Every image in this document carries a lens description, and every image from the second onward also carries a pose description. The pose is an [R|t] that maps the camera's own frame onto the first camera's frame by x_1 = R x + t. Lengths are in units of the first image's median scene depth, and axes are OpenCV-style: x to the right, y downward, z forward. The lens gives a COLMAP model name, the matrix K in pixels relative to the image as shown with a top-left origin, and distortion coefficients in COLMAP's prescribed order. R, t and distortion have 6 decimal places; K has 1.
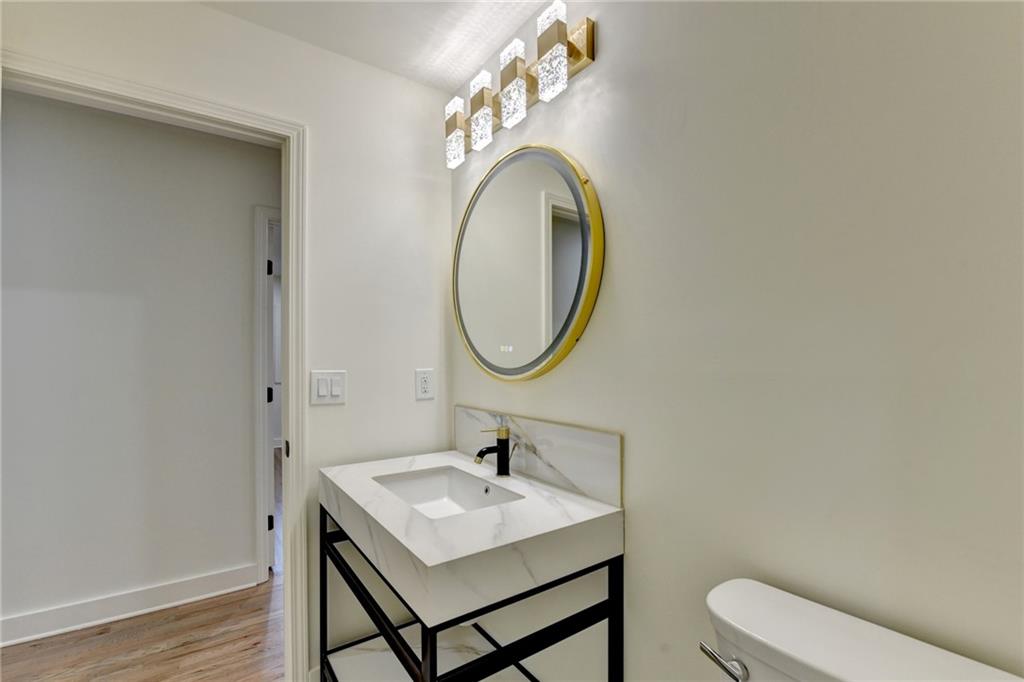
lens RADIAL K [[419.7, 0, 511.2], [0, 419.7, 349.2], [0, 0, 1]] dist [-0.016470, -0.000230]
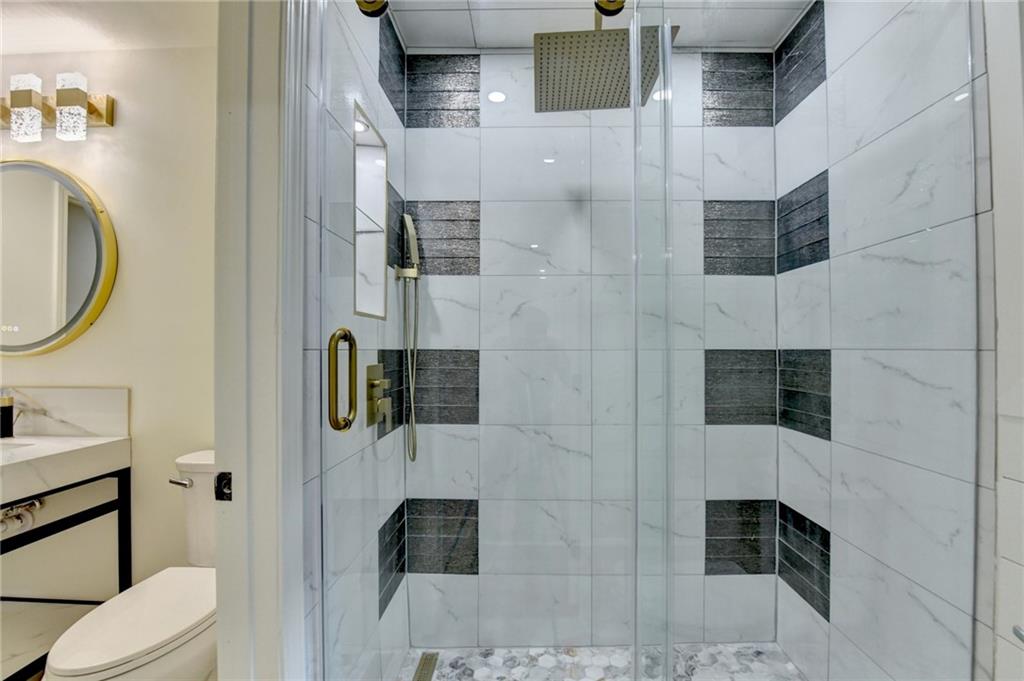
lens RADIAL K [[420.9, 0, 508.8], [0, 420.9, 336.5], [0, 0, 1]] dist [-0.019437, -0.001049]
pose [[0.599982, 0.006674, 0.799986, -0.098116], [-0.023078, 0.999693, 0.008967, -0.024391], [-0.799681, -0.023842, 0.599952, -0.881336]]
